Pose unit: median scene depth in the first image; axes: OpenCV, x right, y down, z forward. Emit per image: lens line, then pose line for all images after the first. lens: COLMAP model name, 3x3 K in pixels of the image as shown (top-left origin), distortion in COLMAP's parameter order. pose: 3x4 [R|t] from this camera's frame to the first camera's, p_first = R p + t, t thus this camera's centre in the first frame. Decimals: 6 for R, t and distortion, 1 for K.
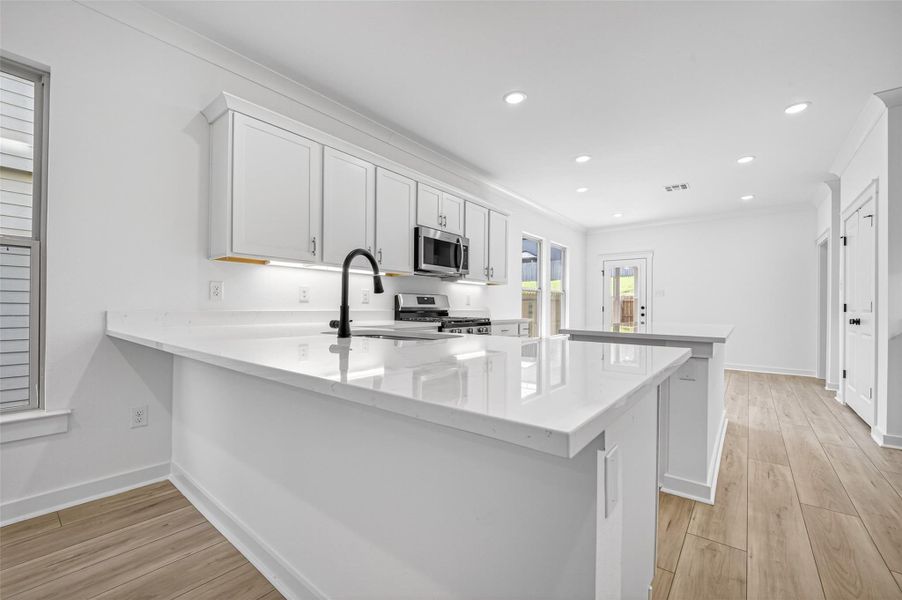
lens RADIAL K [[372.2, 0, 447.4], [0, 372.2, 305.6], [0, 0, 1]] dist [-0.008833, -0.001205]
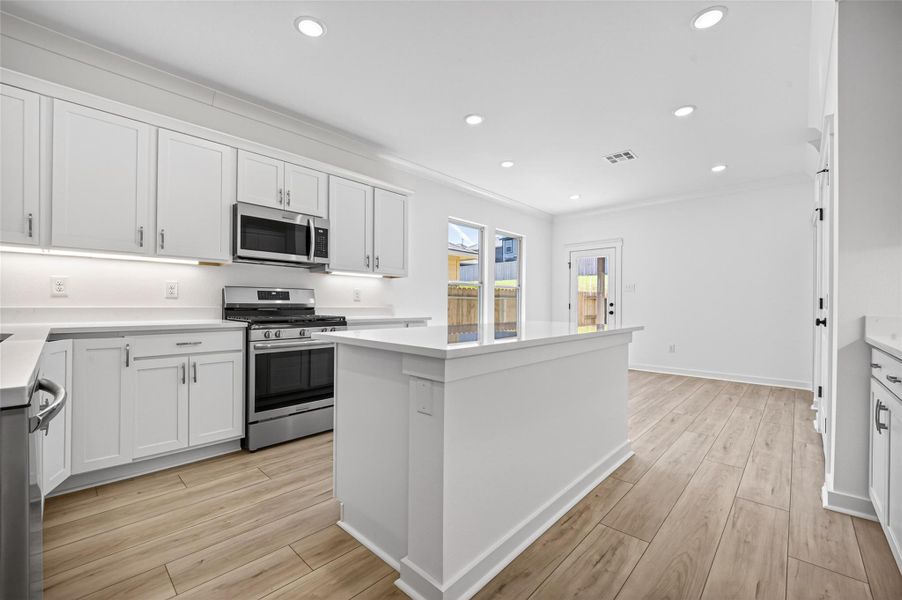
lens RADIAL K [[372.2, 0, 451.4], [0, 372.2, 306.5], [0, 0, 1]] dist [-0.008833, -0.001205]
pose [[0.997379, -0.001029, -0.072346, 0.450278], [0.001510, 0.999977, 0.006603, 0.006935], [0.072338, -0.006695, 0.997358, 0.229034]]
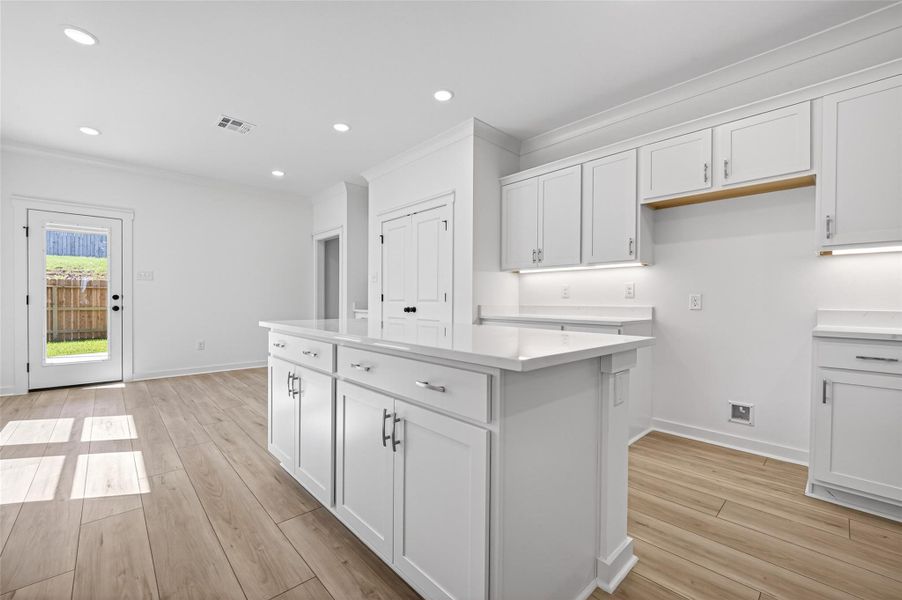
lens RADIAL K [[372.2, 0, 451.1], [0, 372.2, 306.4], [0, 0, 1]] dist [-0.008833, -0.001205]
pose [[0.131337, -0.024334, 0.991039, -0.038967], [-0.006531, 0.999656, 0.025411, 0.002708], [-0.991316, -0.009810, 0.131133, 0.742559]]
